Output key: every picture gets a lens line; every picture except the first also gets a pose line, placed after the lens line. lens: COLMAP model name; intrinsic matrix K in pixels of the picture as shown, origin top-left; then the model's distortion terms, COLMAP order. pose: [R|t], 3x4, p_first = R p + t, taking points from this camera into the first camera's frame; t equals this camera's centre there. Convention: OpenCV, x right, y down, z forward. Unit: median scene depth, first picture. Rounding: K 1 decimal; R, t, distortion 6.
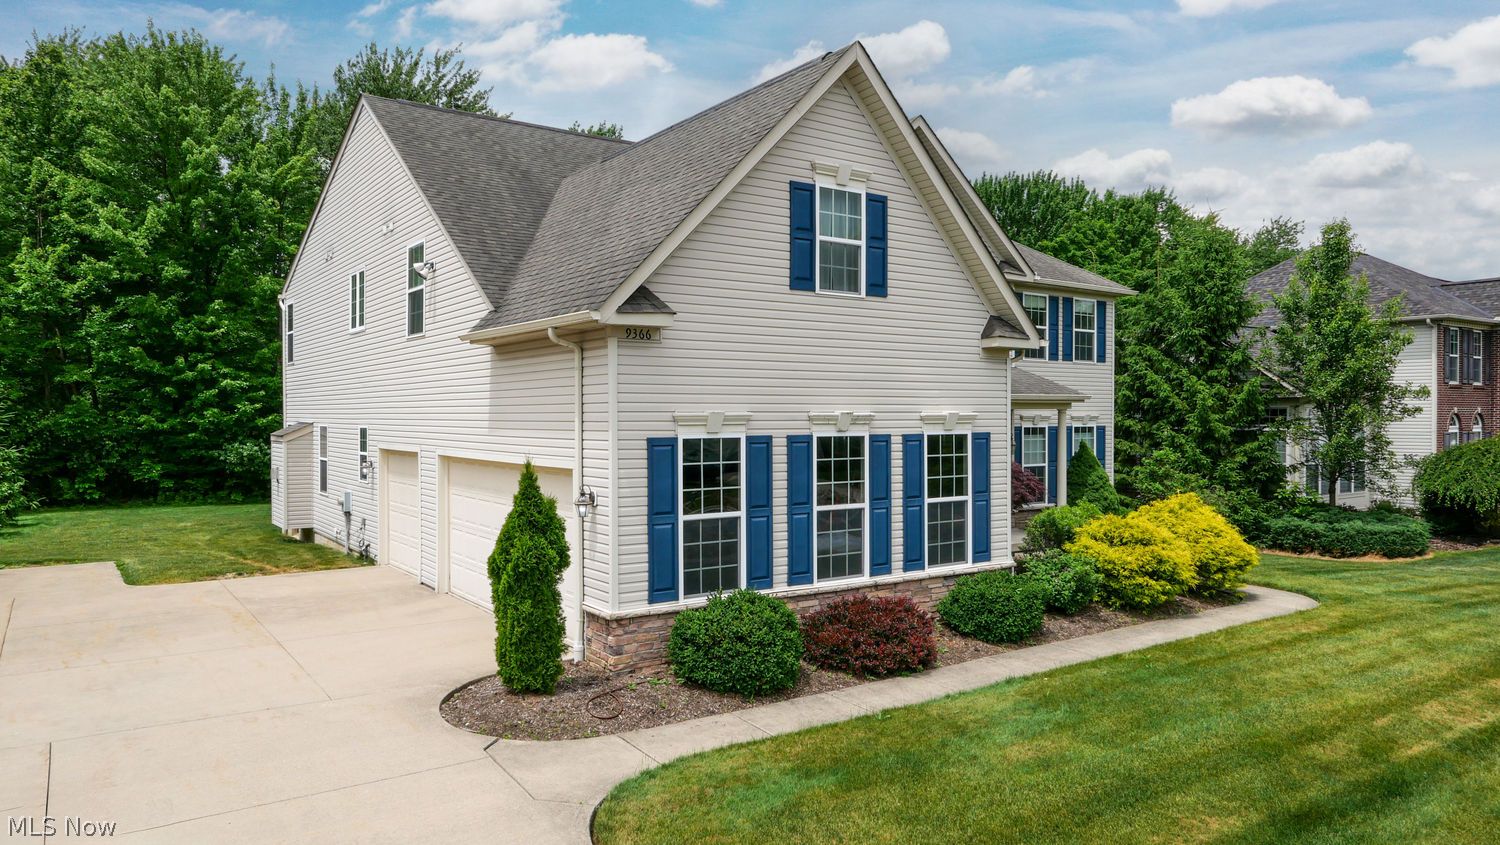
lens RADIAL K [[999.4, 0, 750.0], [0, 999.4, 422.5], [0, 0, 1]] dist [-0.020367, 0.002070]
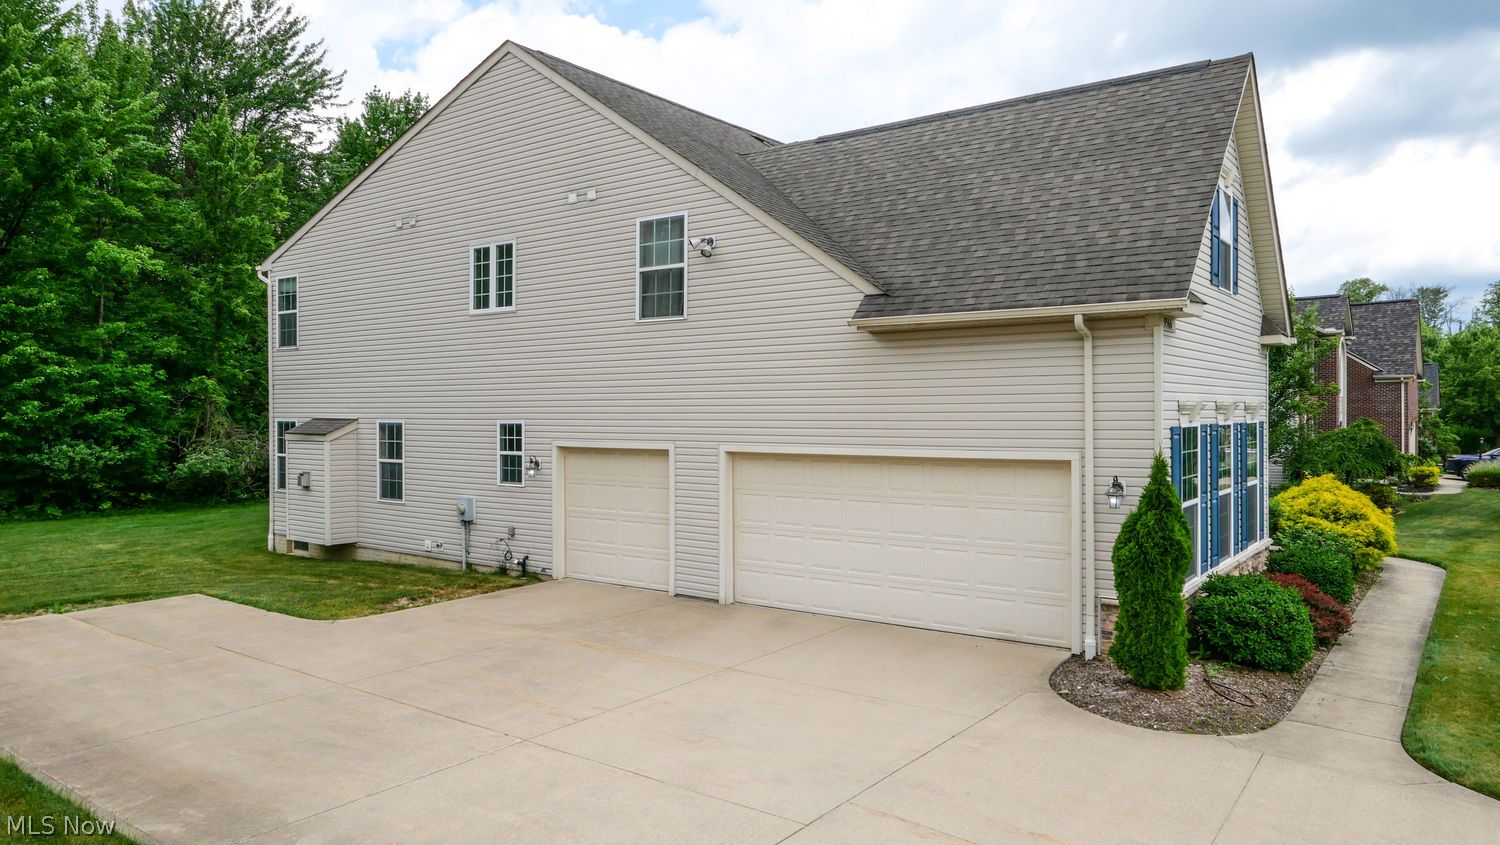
lens RADIAL K [[1008.8, 0, 746.3], [0, 1008.8, 391.0], [0, 0, 1]] dist [-0.020457, 0.005356]
pose [[0.948018, -0.001700, 0.318212, -0.540993], [0.008548, 0.999761, -0.020127, -0.003736], [-0.318102, 0.021801, 0.947806, 0.109376]]
